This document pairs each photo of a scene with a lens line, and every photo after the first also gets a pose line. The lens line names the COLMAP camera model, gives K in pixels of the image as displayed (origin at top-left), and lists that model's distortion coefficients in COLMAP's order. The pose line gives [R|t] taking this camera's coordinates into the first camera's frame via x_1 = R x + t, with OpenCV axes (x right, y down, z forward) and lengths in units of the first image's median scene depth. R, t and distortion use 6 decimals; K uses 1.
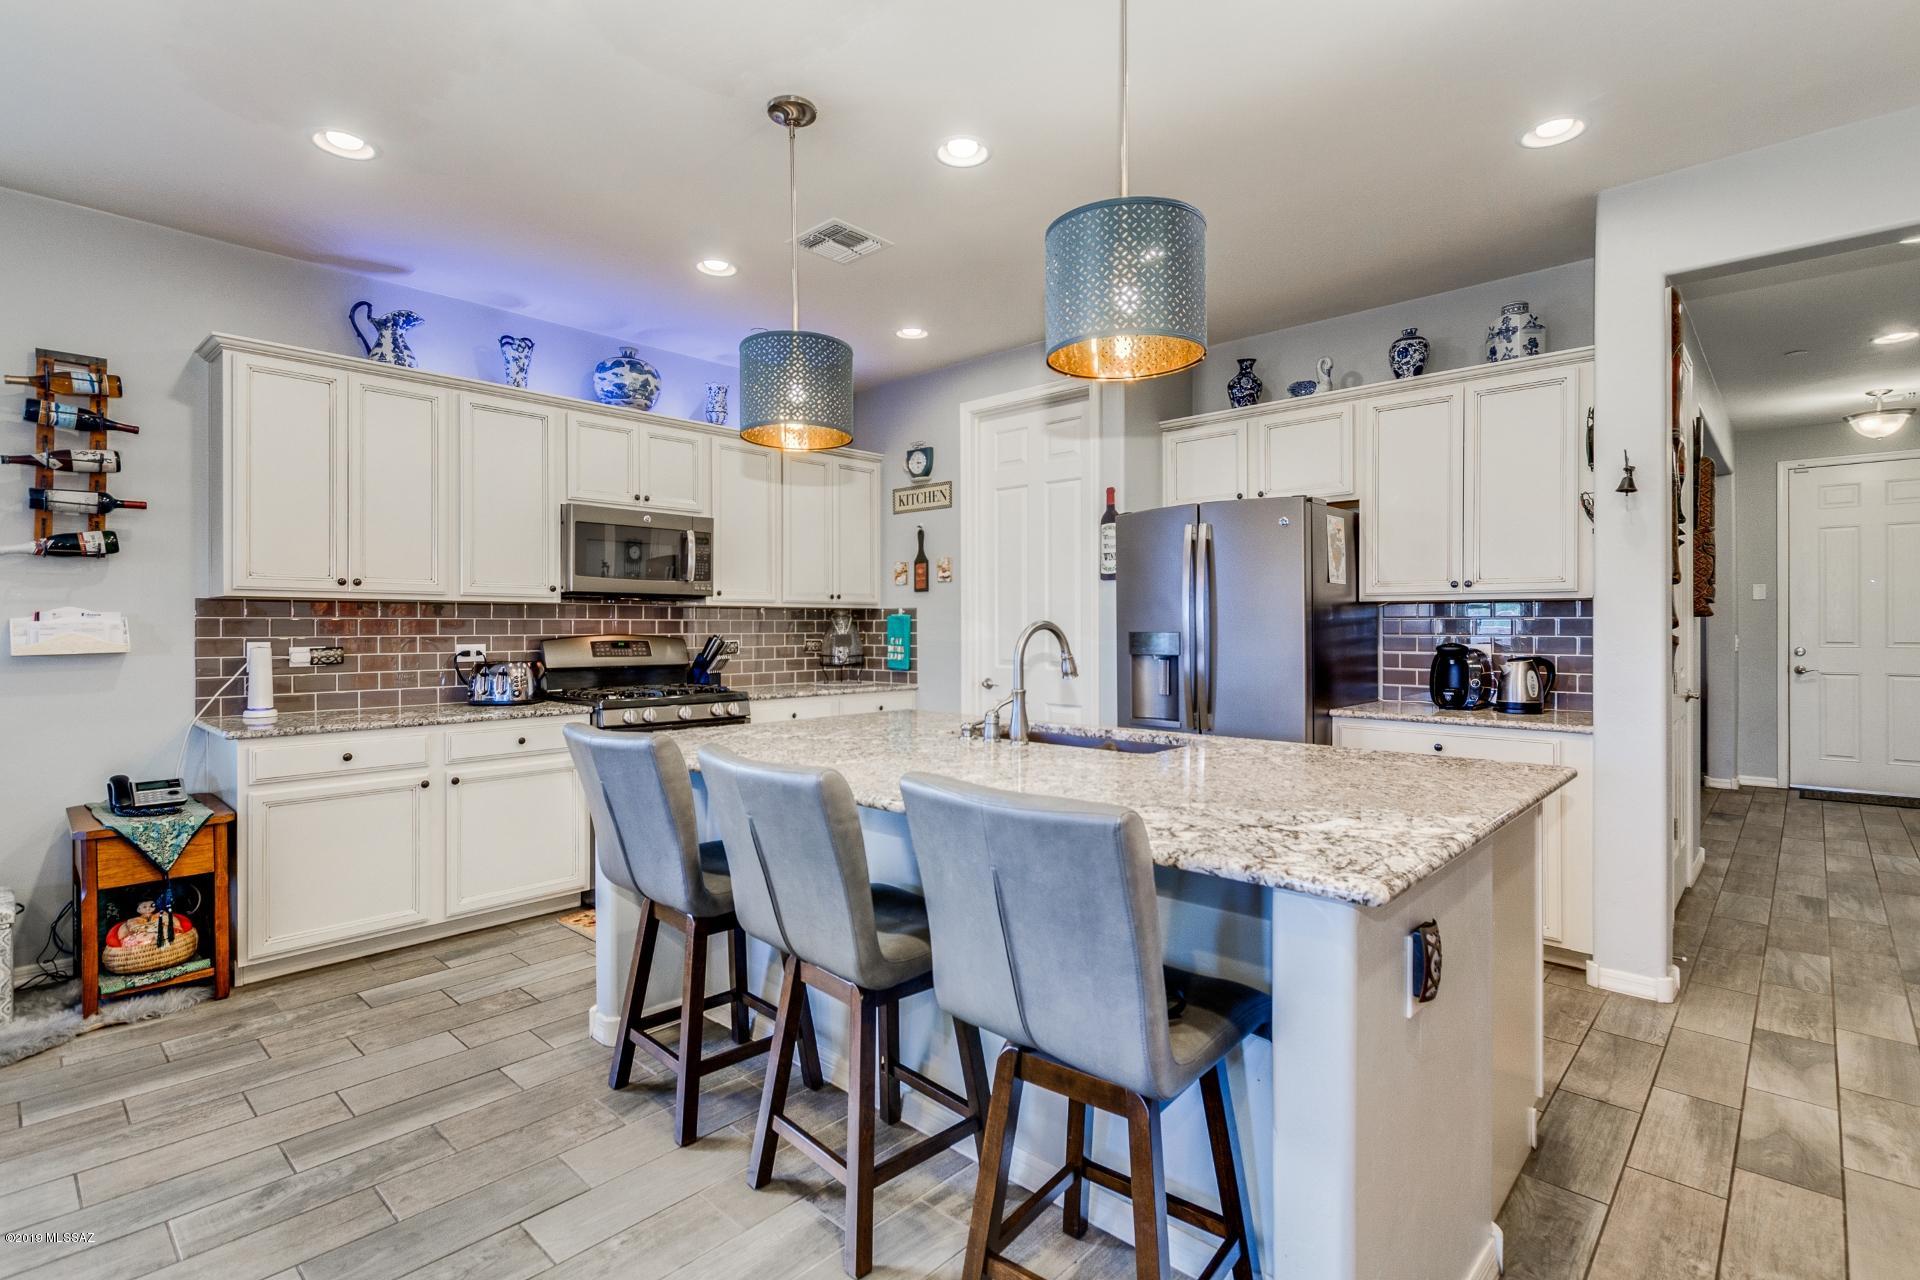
lens RADIAL K [[900.1, 0, 1012.2], [0, 900.1, 625.4], [0, 0, 1]] dist [-0.000544, -0.000485]
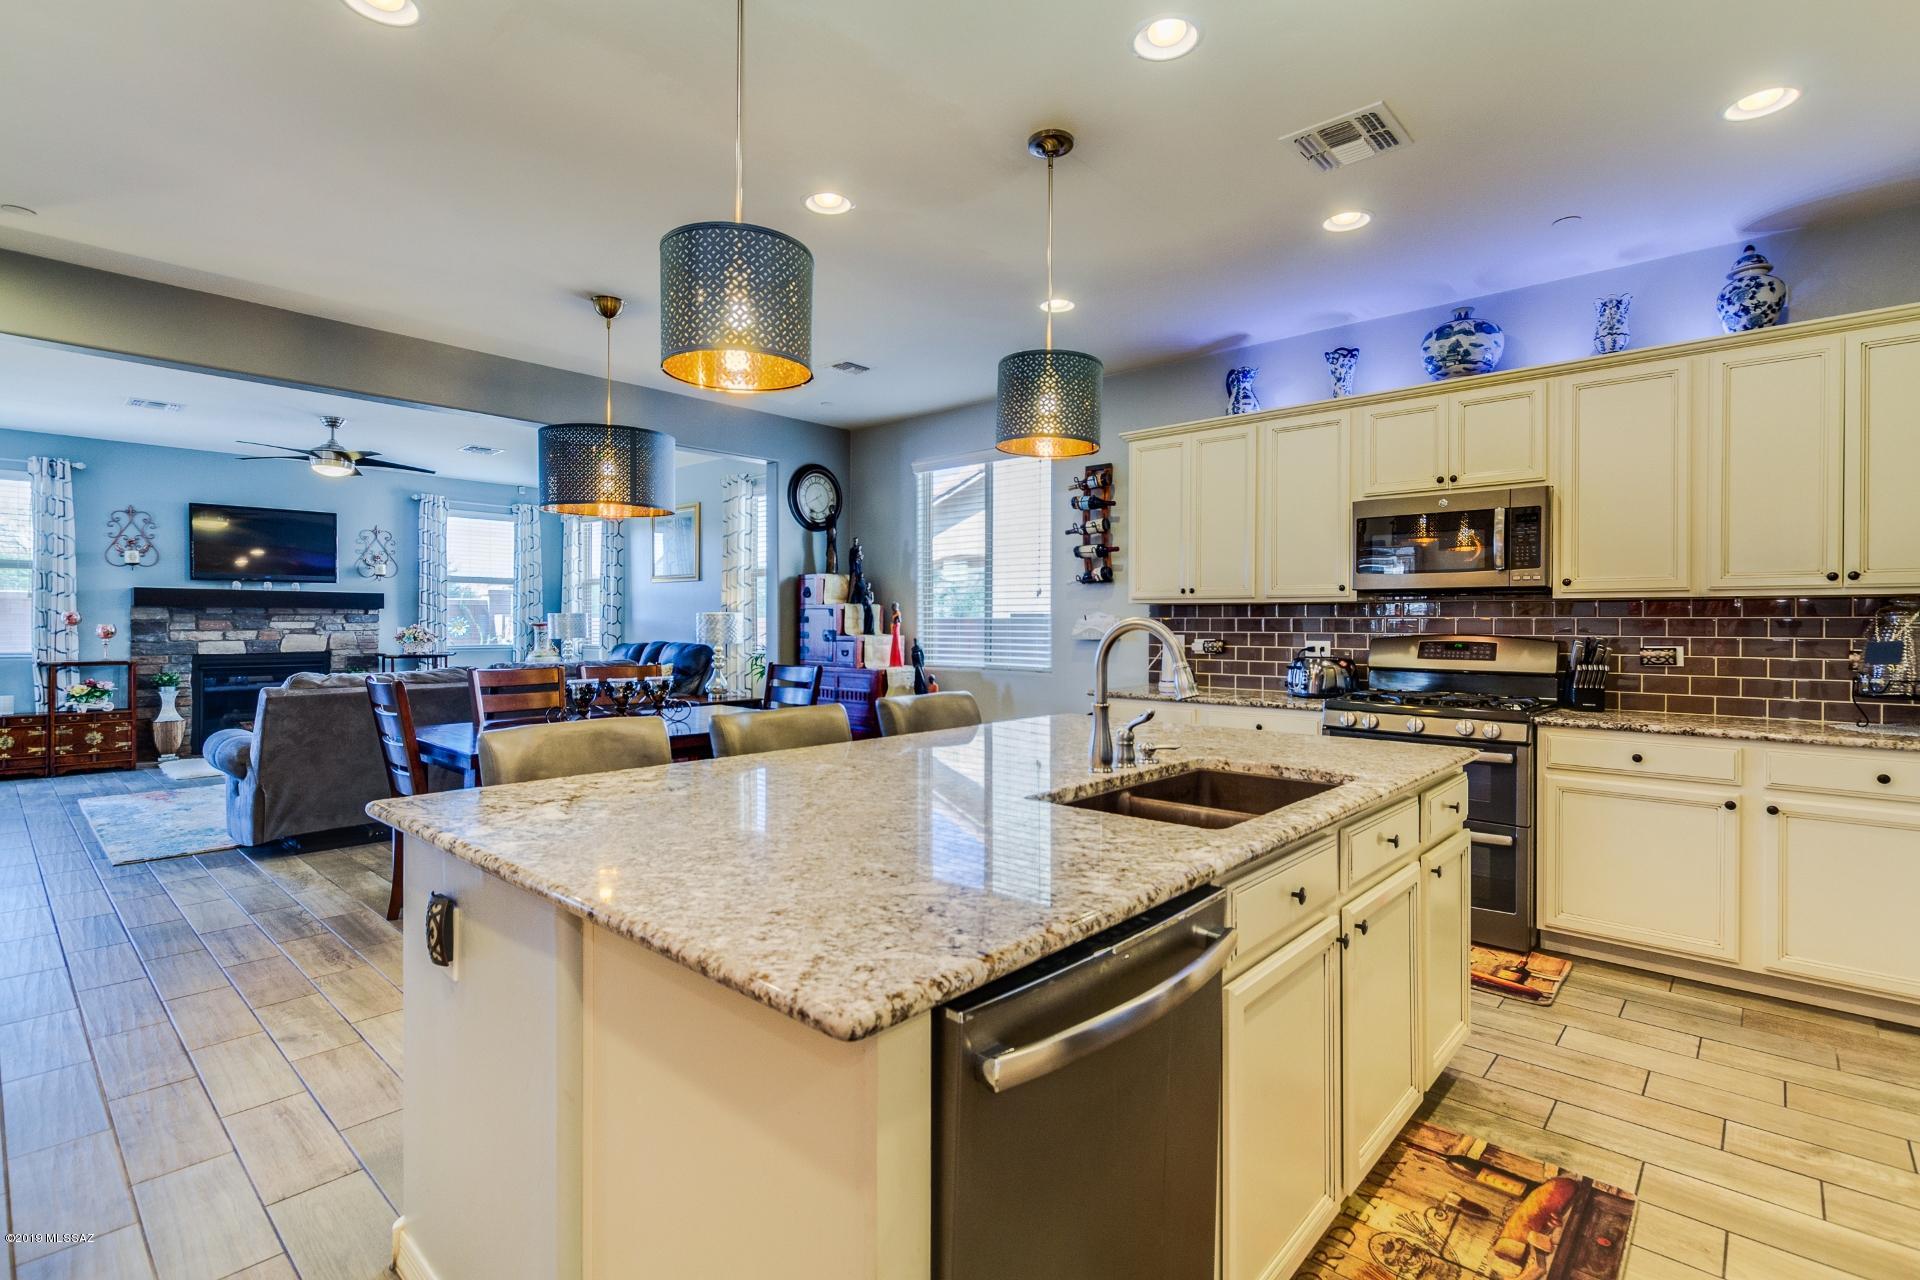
lens RADIAL K [[900.1, 0, 984.2], [0, 900.1, 625.6], [0, 0, 1]] dist [-0.000544, -0.000485]
pose [[-0.009879, 0.002904, -0.999947, 0.501639], [-0.003271, 0.999990, 0.002937, 0.000396], [0.999946, 0.003300, -0.009869, 0.592029]]
